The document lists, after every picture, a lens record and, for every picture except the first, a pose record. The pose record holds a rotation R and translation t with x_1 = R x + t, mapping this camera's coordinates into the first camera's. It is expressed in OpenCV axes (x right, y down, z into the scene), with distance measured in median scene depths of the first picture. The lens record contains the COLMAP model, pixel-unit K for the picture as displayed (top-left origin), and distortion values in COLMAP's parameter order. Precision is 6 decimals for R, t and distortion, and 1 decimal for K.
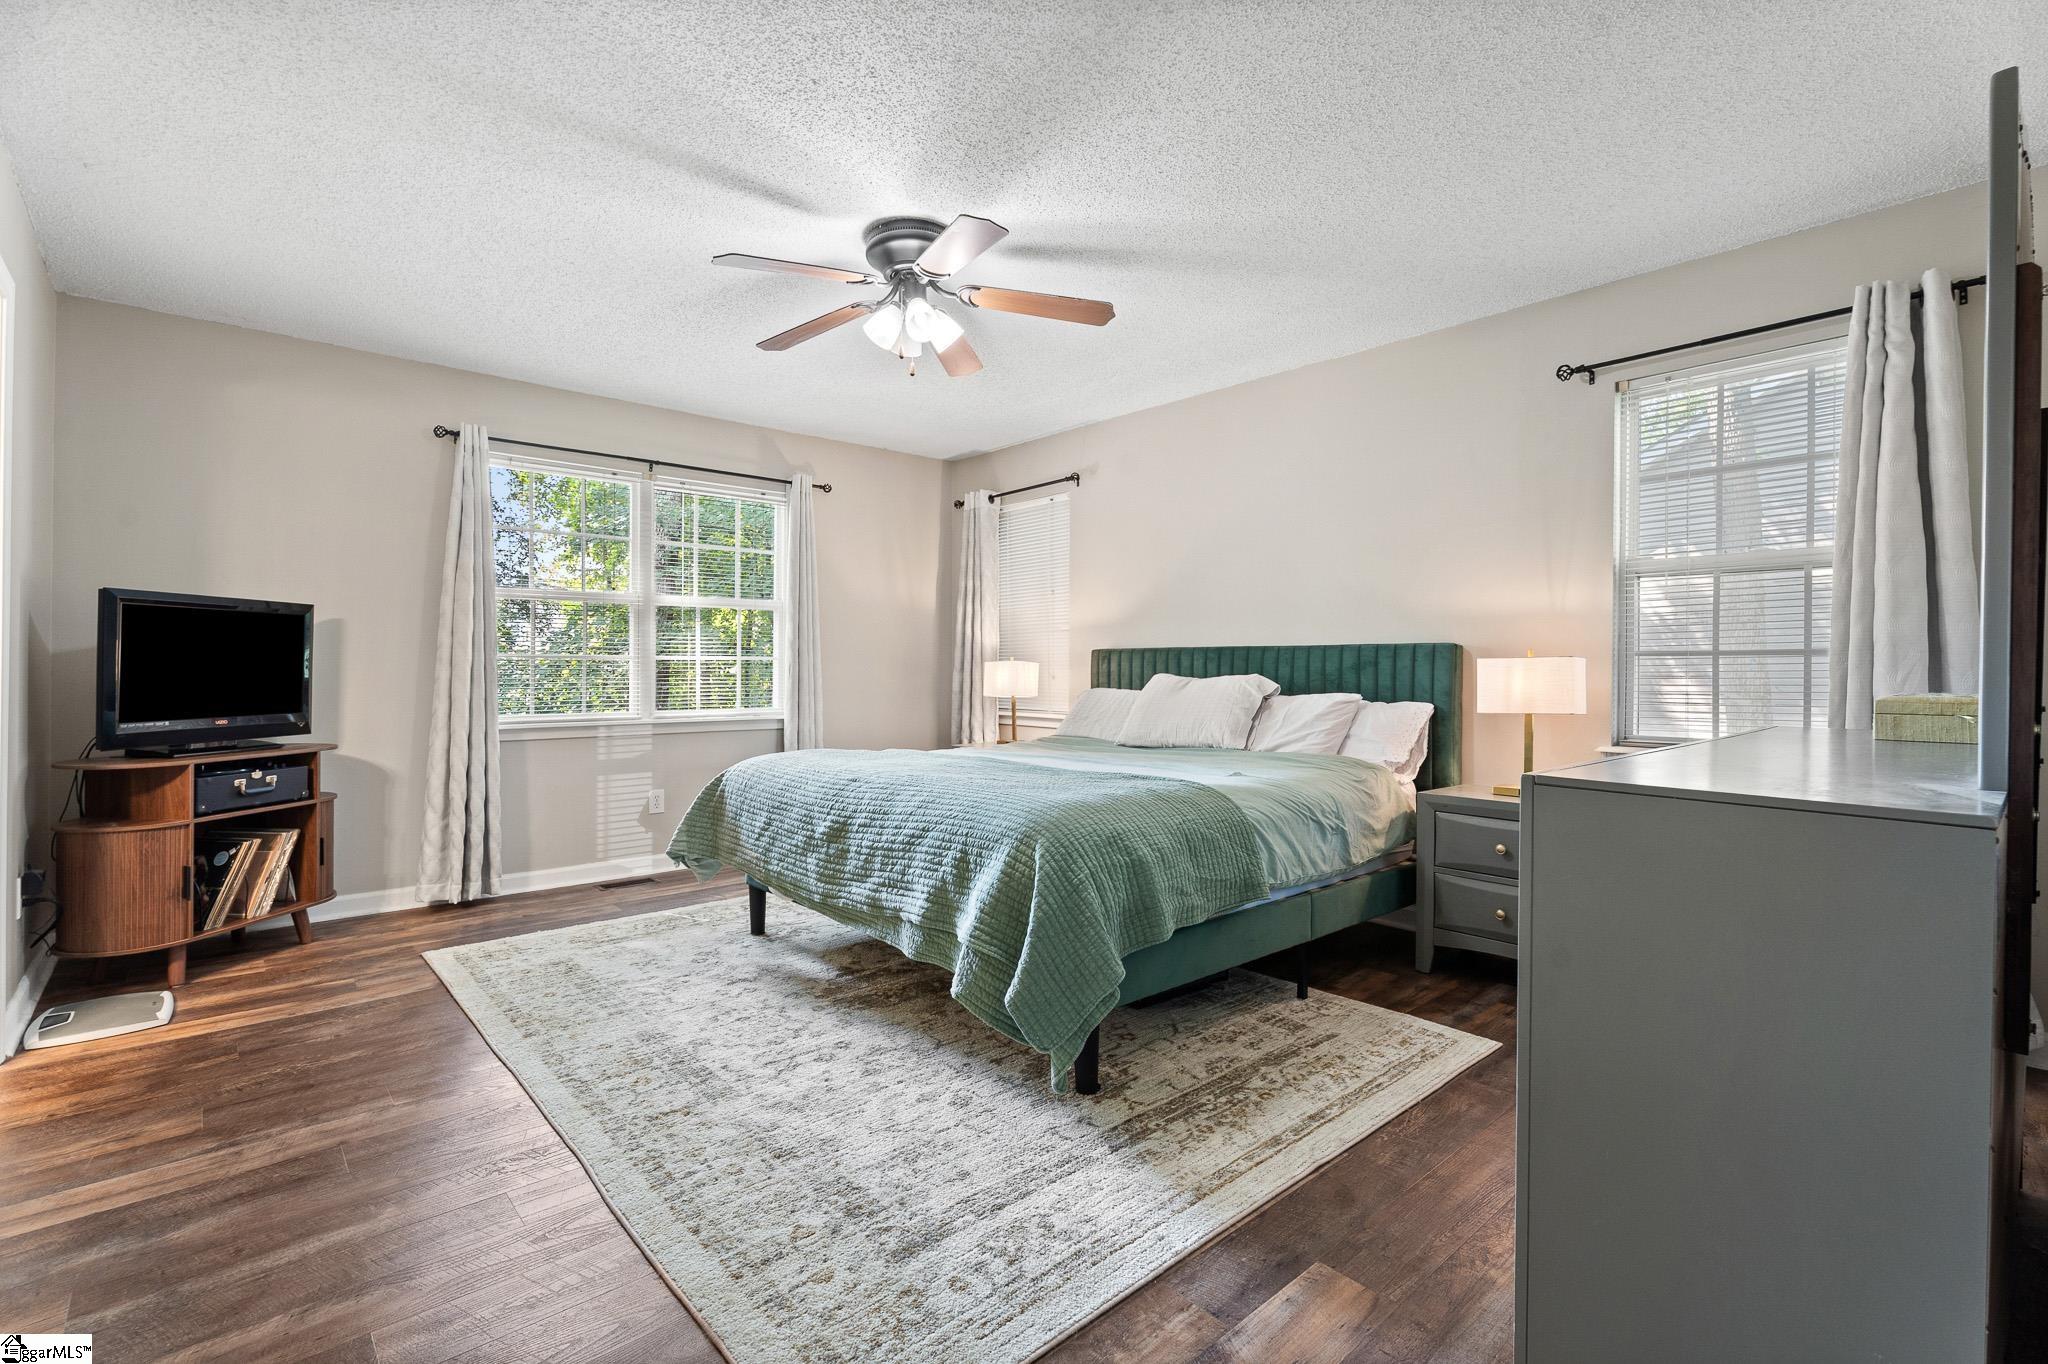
lens RADIAL K [[915.3, 0, 1020.6], [0, 915.3, 672.8], [0, 0, 1]] dist [0.004376, -0.000382]
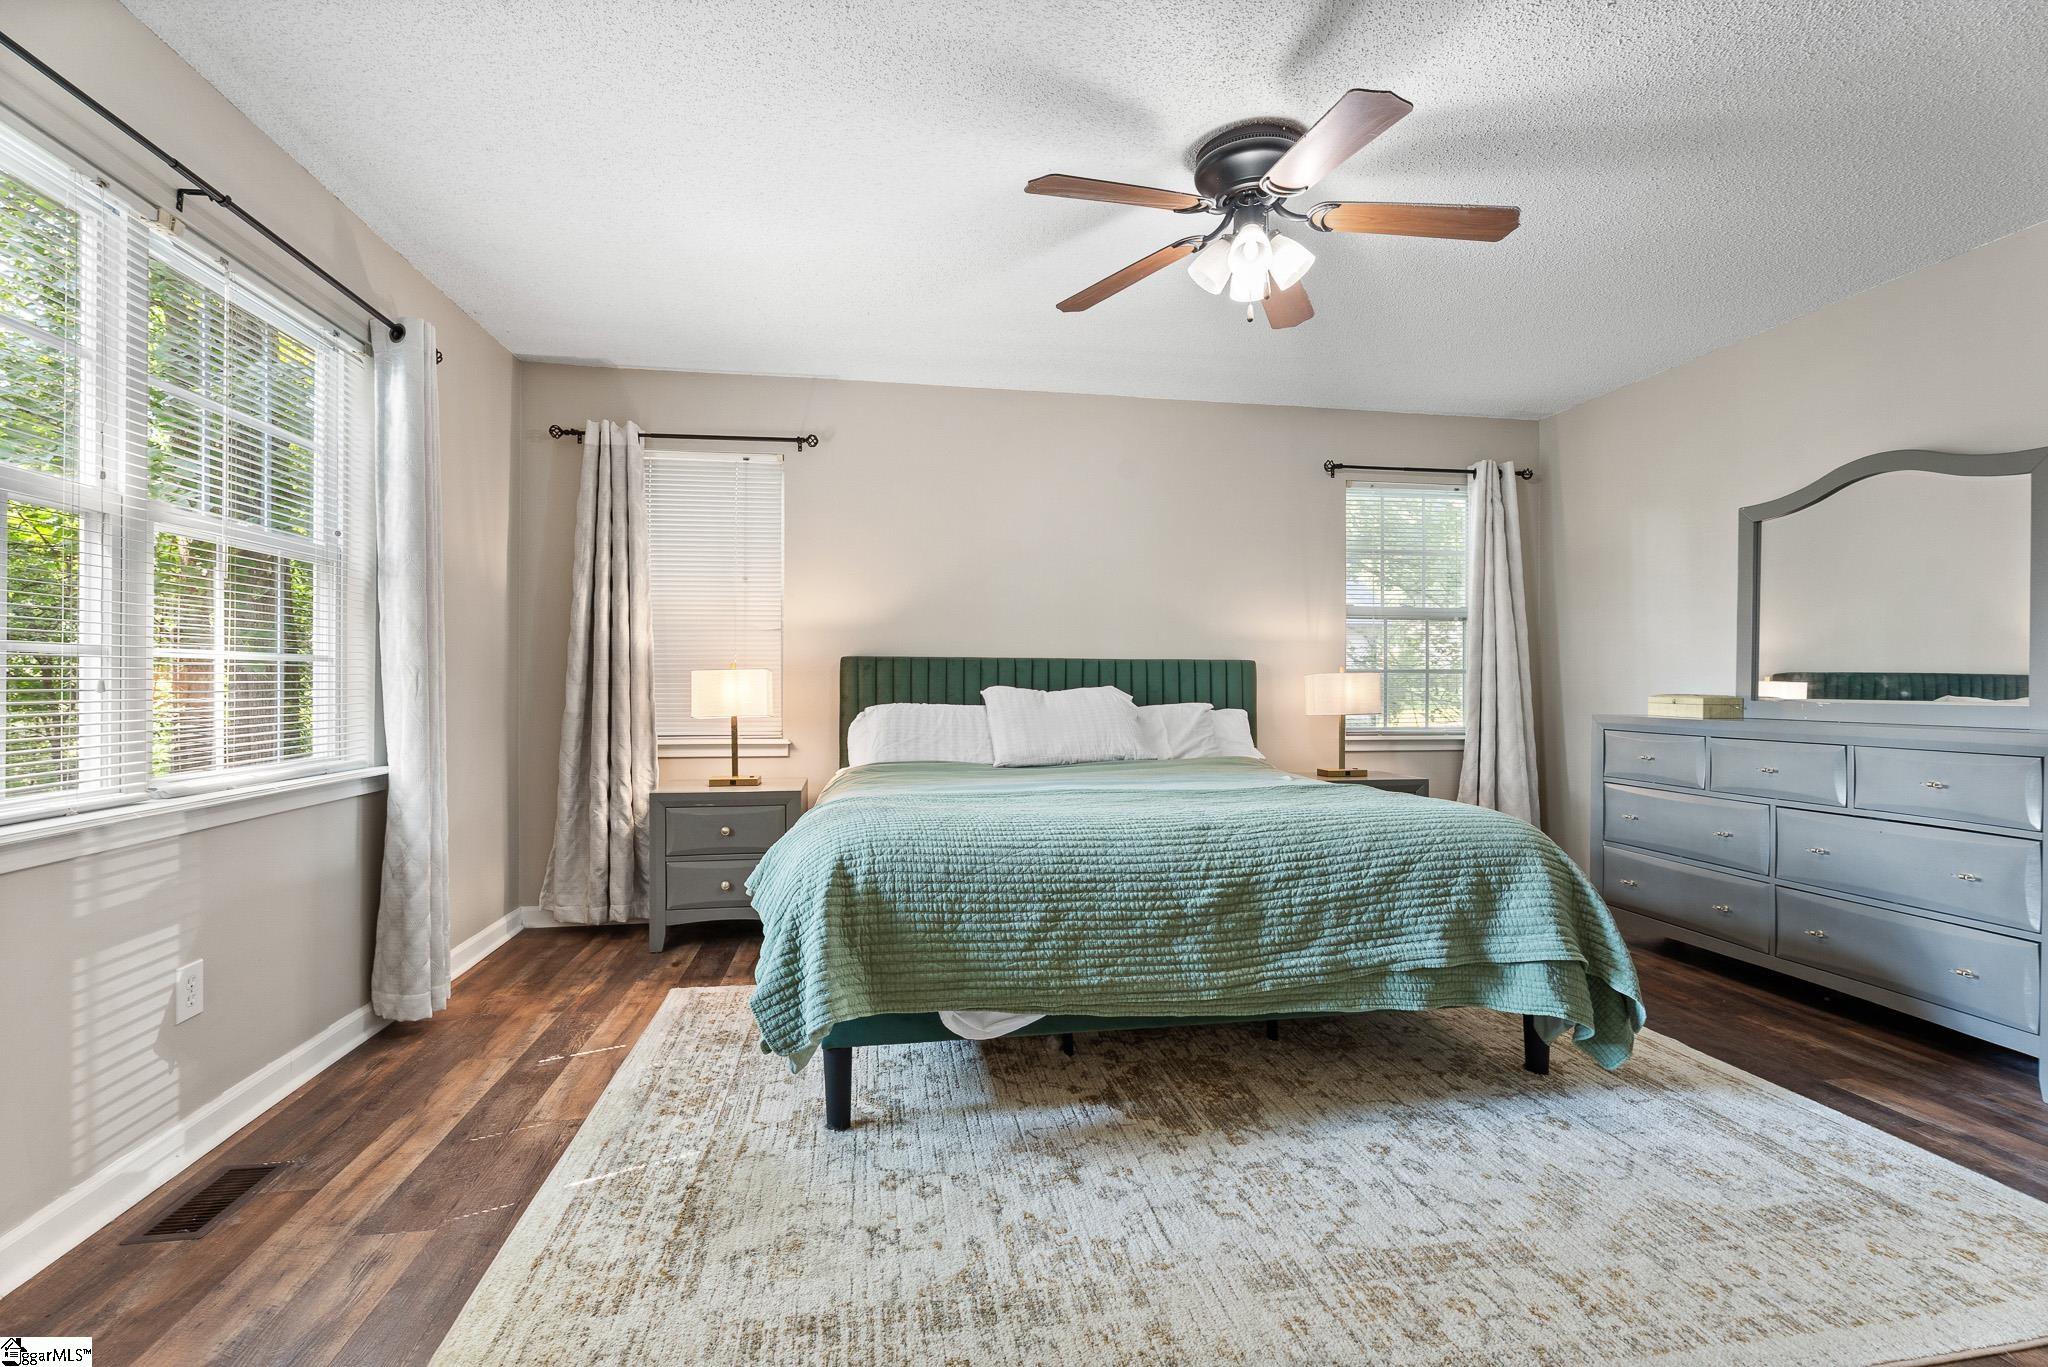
lens RADIAL K [[915.3, 0, 1025.7], [0, 915.3, 688.9], [0, 0, 1]] dist [0.004376, -0.000382]
pose [[0.531419, -0.006340, 0.847086, -0.729792], [0.002813, 0.999980, 0.005719, -0.001613], [-0.847105, -0.000657, 0.531426, 0.587434]]
